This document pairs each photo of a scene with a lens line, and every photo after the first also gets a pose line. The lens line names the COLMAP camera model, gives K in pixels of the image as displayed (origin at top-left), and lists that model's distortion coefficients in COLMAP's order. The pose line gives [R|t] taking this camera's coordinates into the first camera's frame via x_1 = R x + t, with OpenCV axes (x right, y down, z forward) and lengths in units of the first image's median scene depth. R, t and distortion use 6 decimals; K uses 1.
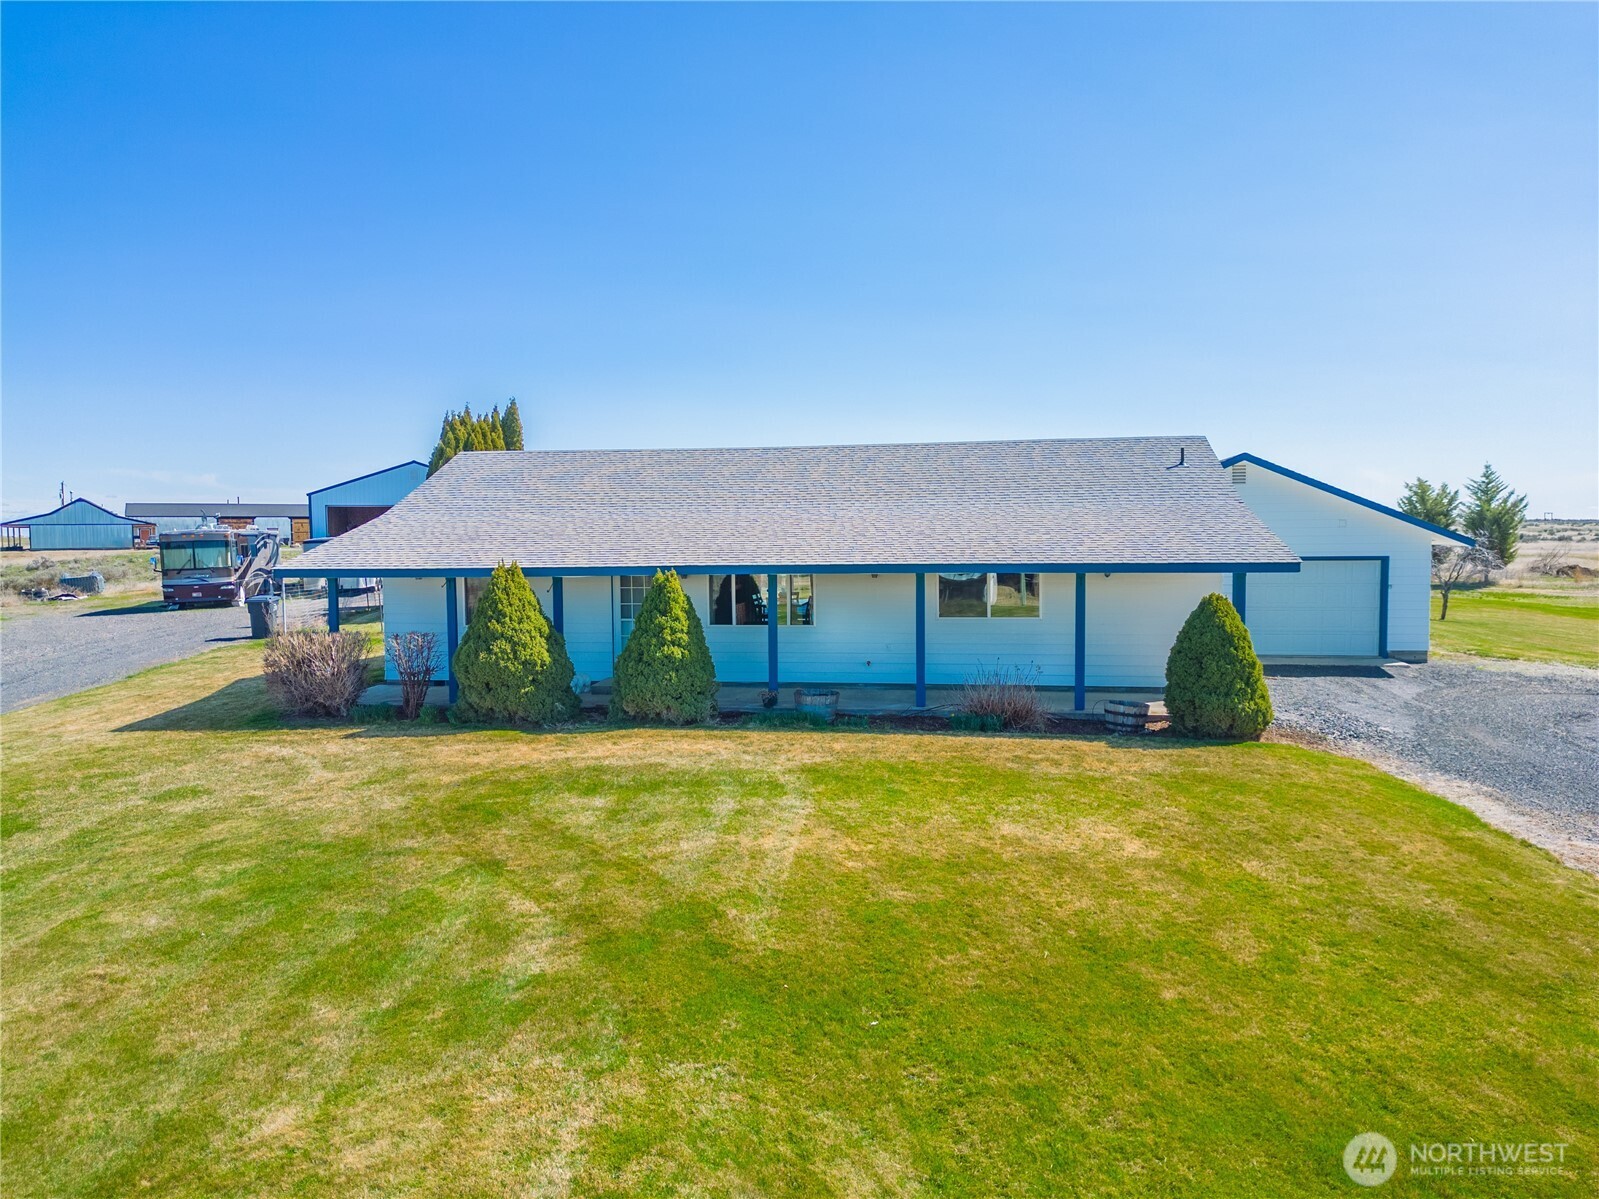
lens RADIAL K [[1117.2, 0, 799.5], [0, 1117.2, 599.5], [0, 0, 1]] dist [0.052134, -0.000478]
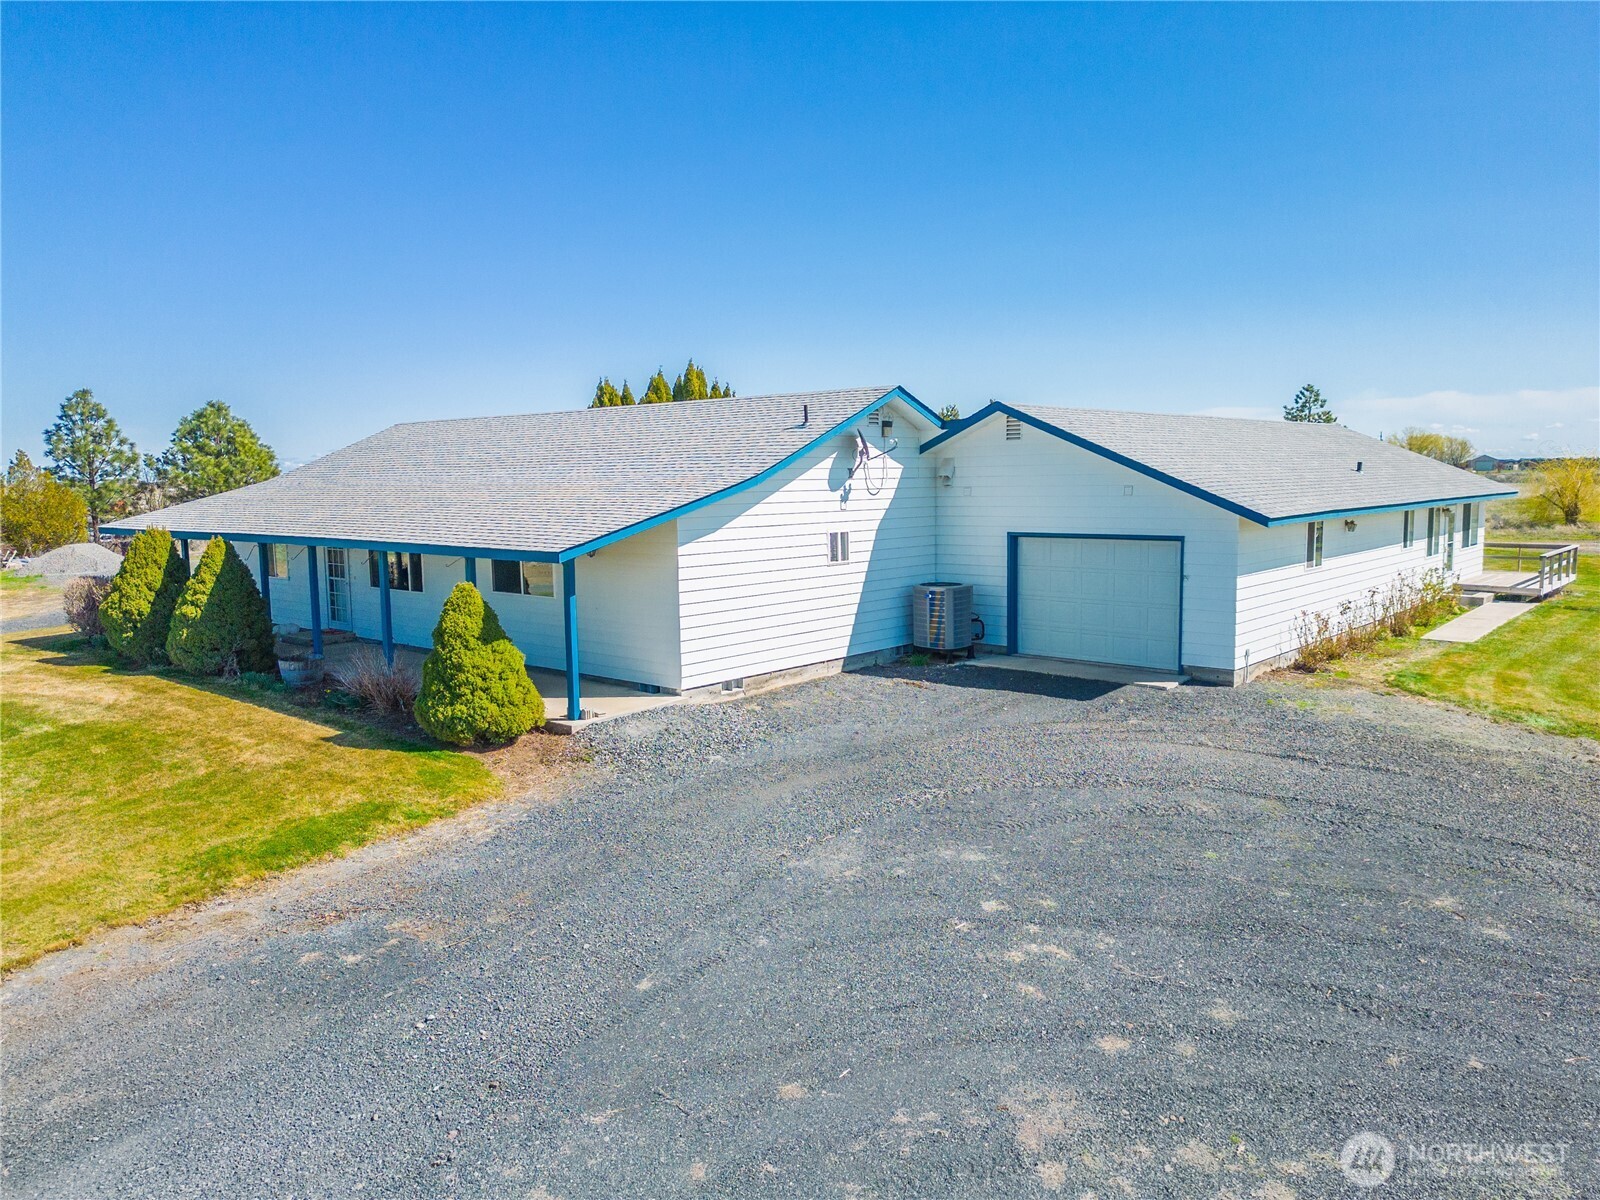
lens RADIAL K [[1117.9, 0, 800.0], [0, 1117.9, 600.0], [0, 0, 1]] dist [0.052134, -0.000478]
pose [[0.833687, 0.058147, -0.549167, 1.017980], [-0.024946, 0.997391, 0.067736, -0.056645], [0.551673, -0.042771, 0.832963, 0.372208]]
